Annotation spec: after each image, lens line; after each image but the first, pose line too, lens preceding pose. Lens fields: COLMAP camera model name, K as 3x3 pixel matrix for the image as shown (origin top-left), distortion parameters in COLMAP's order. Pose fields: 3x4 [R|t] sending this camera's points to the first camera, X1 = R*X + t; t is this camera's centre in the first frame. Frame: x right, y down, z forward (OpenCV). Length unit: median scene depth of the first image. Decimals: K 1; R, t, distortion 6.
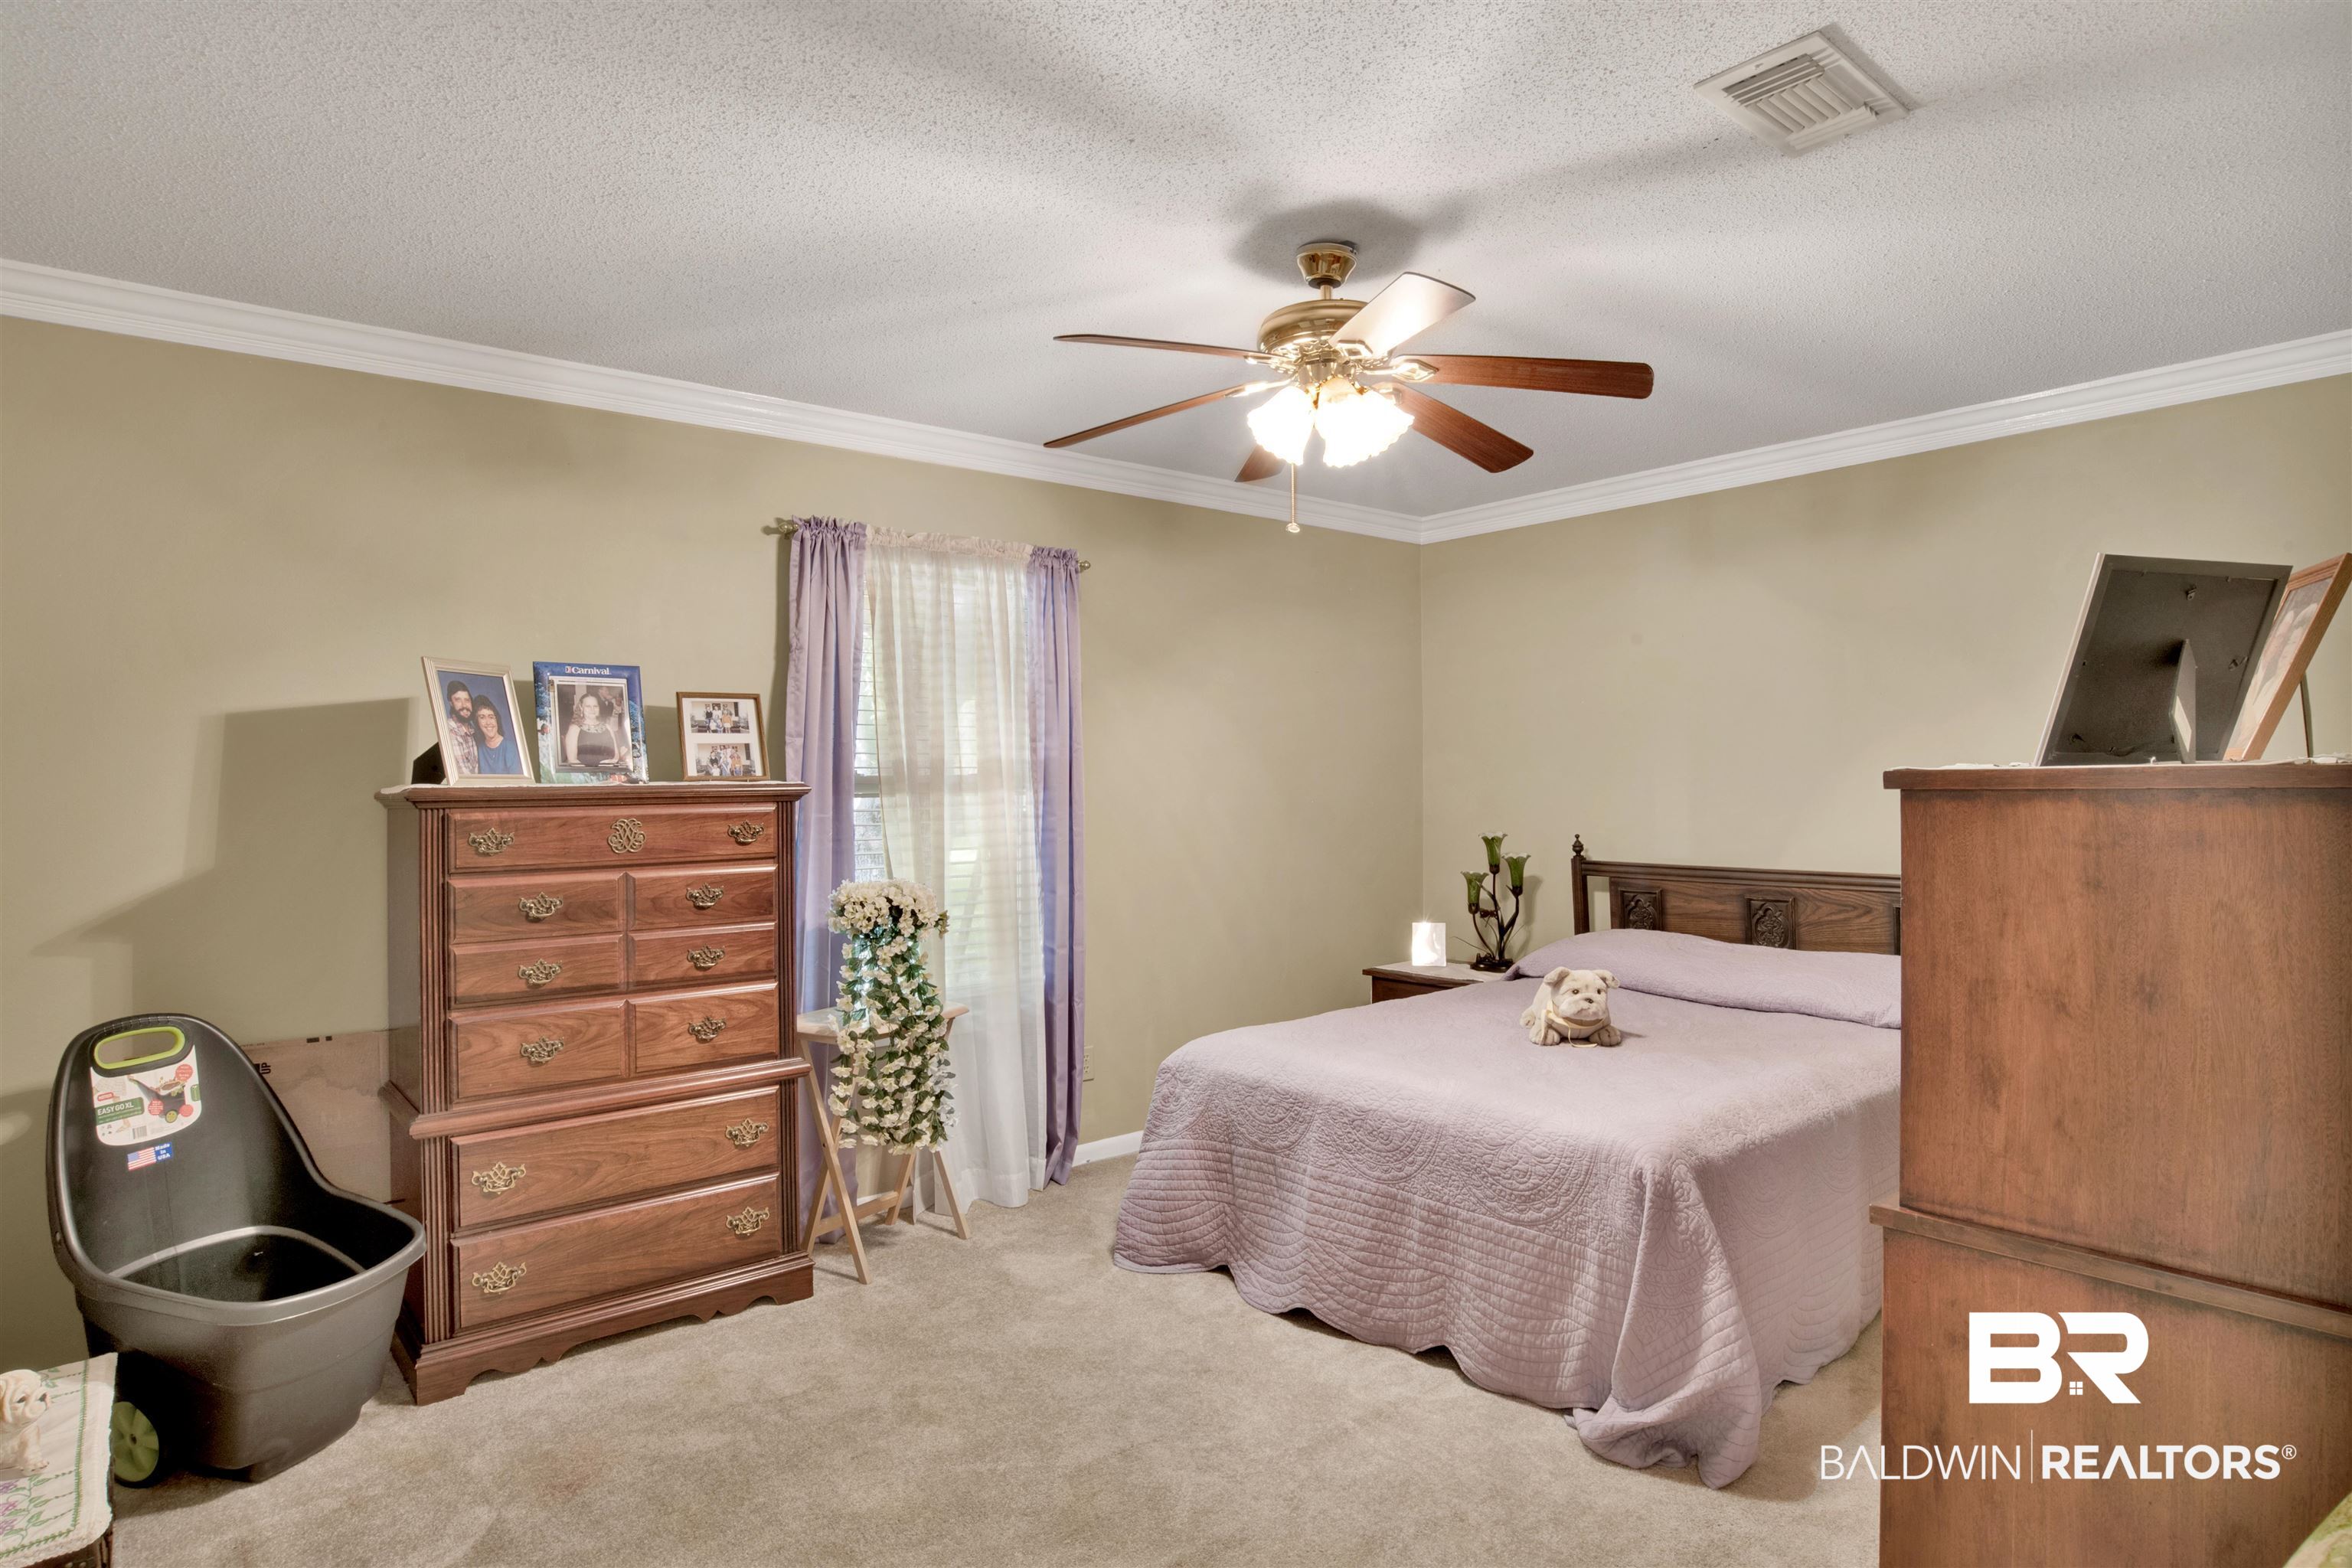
lens RADIAL K [[1231.8, 0, 1177.7], [0, 1231.8, 768.0], [0, 0, 1]] dist [-0.070439, 0.030126]
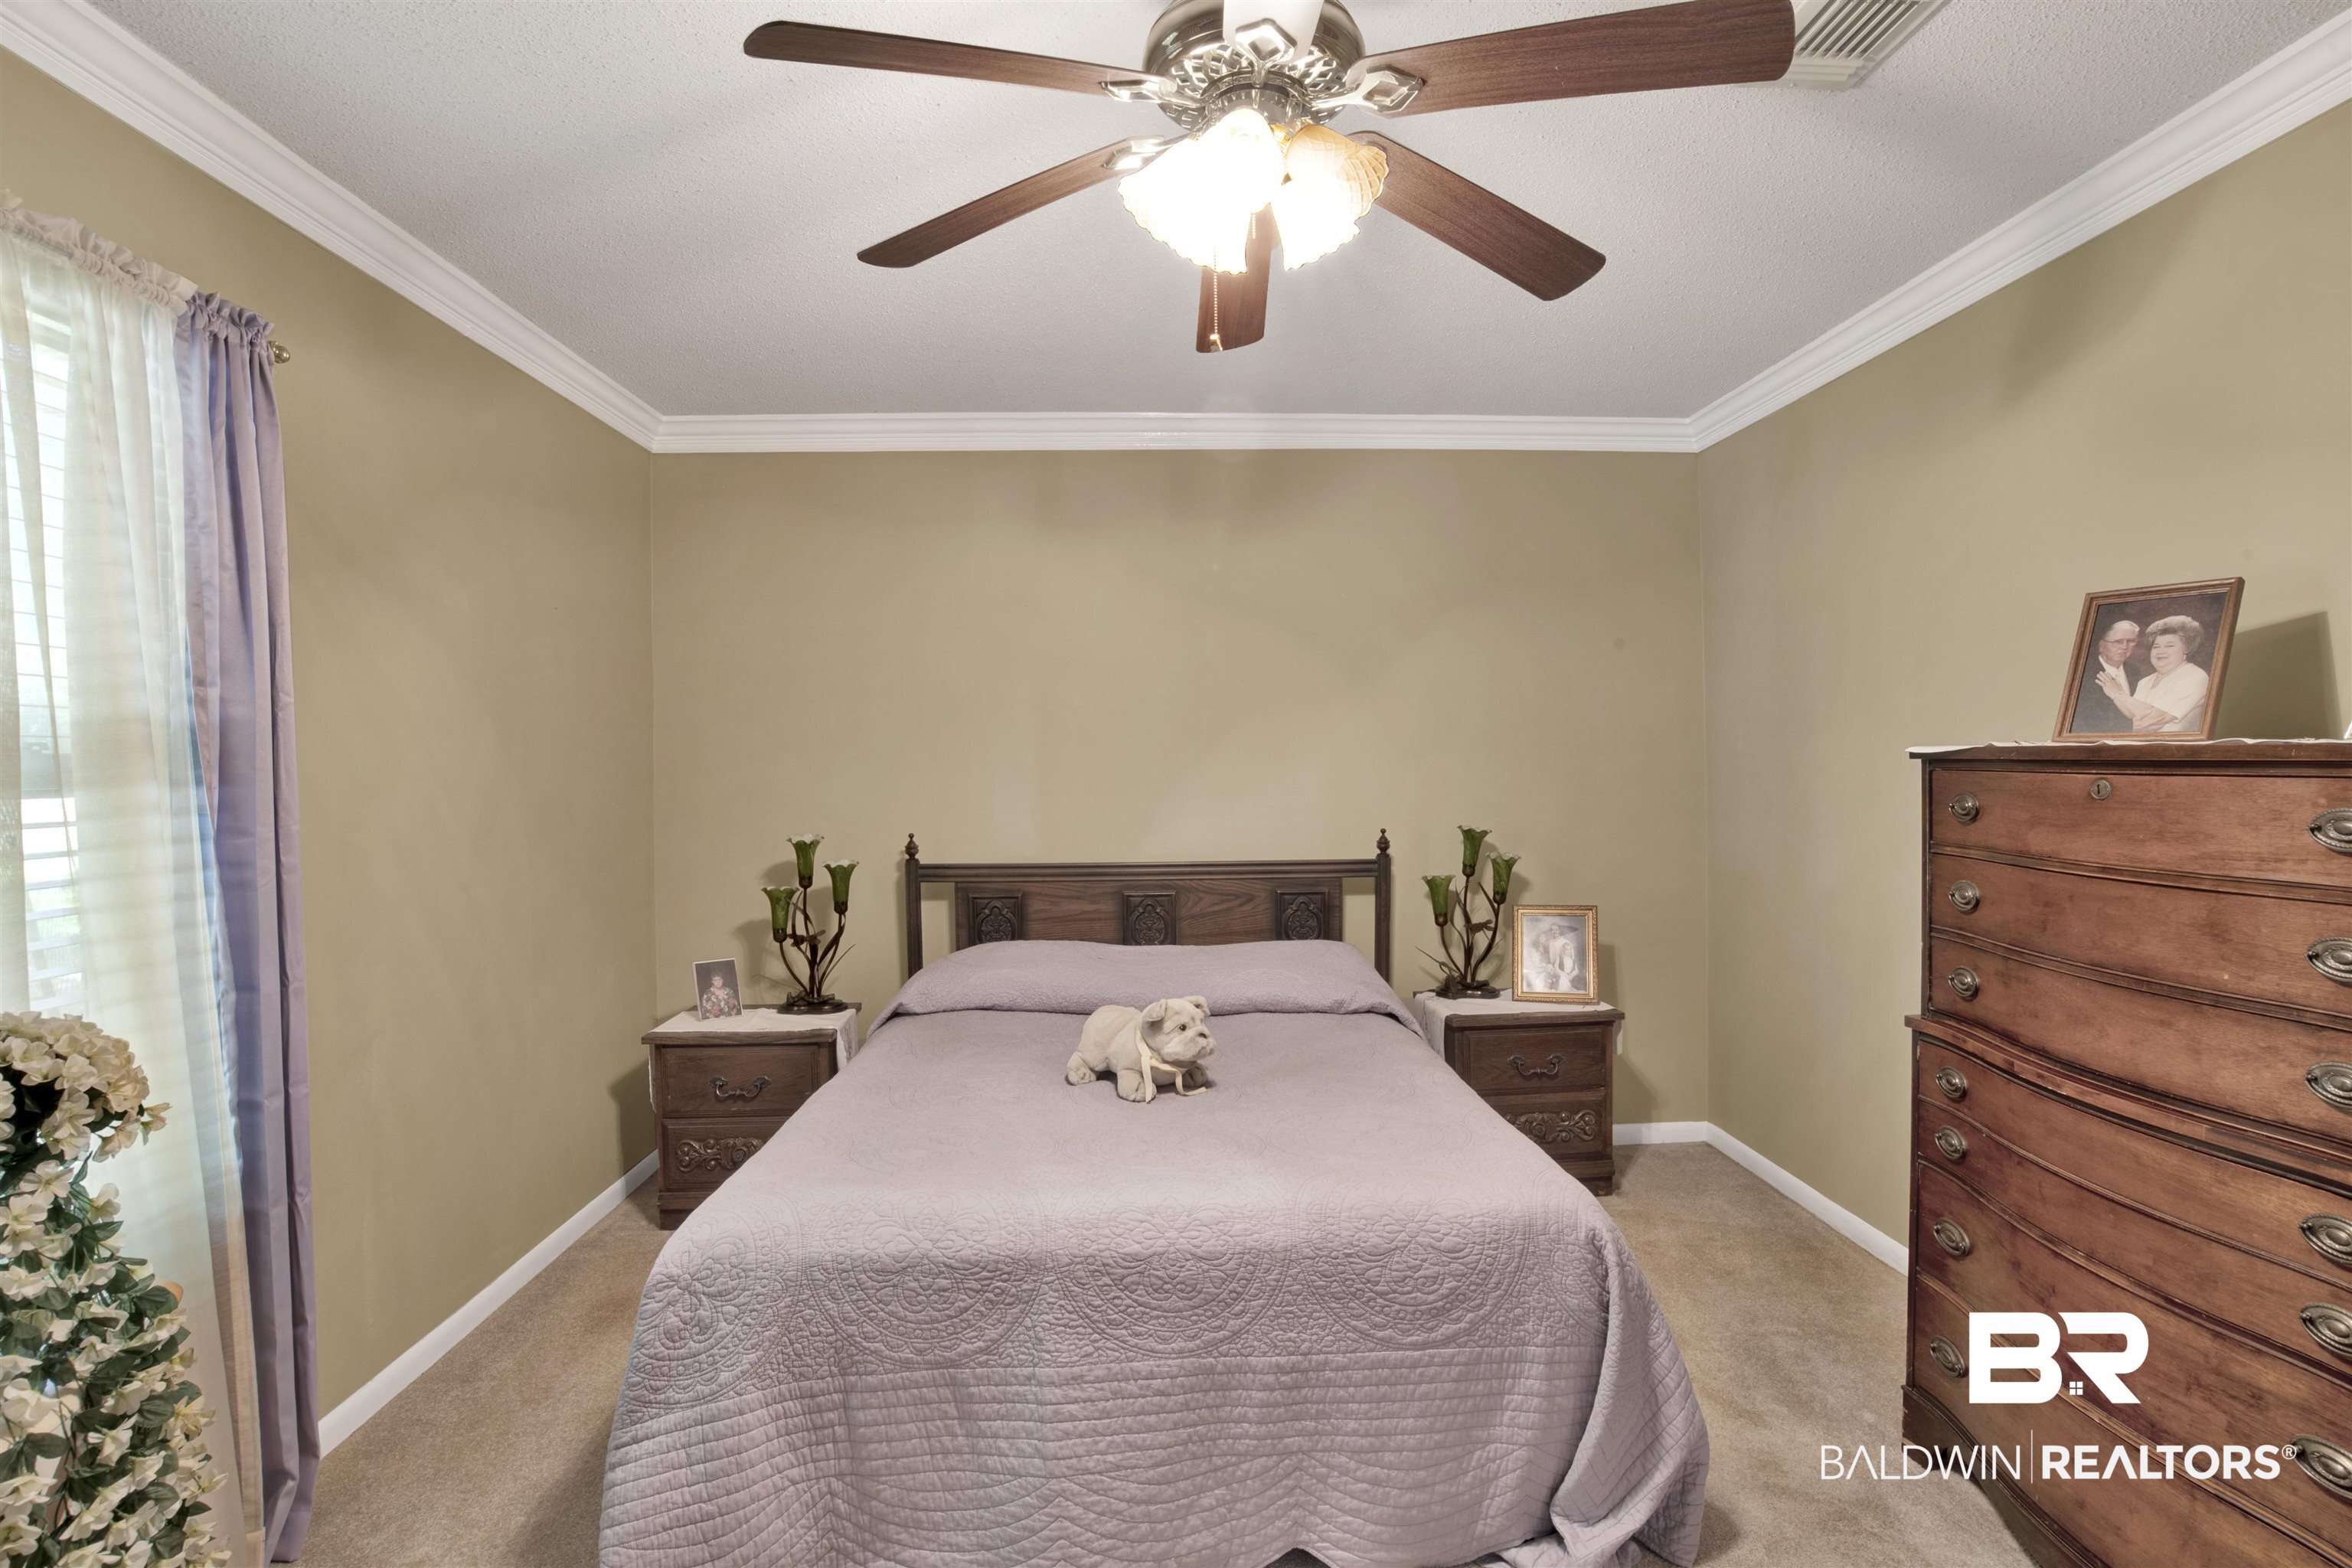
lens RADIAL K [[1231.8, 0, 1177.7], [0, 1231.8, 768.0], [0, 0, 1]] dist [-0.070439, 0.030126]
pose [[0.611172, 0.000874, 0.791497, -0.308175], [-0.006023, 0.999976, 0.003546, 0.008802], [-0.791475, -0.006935, 0.611162, 0.494141]]
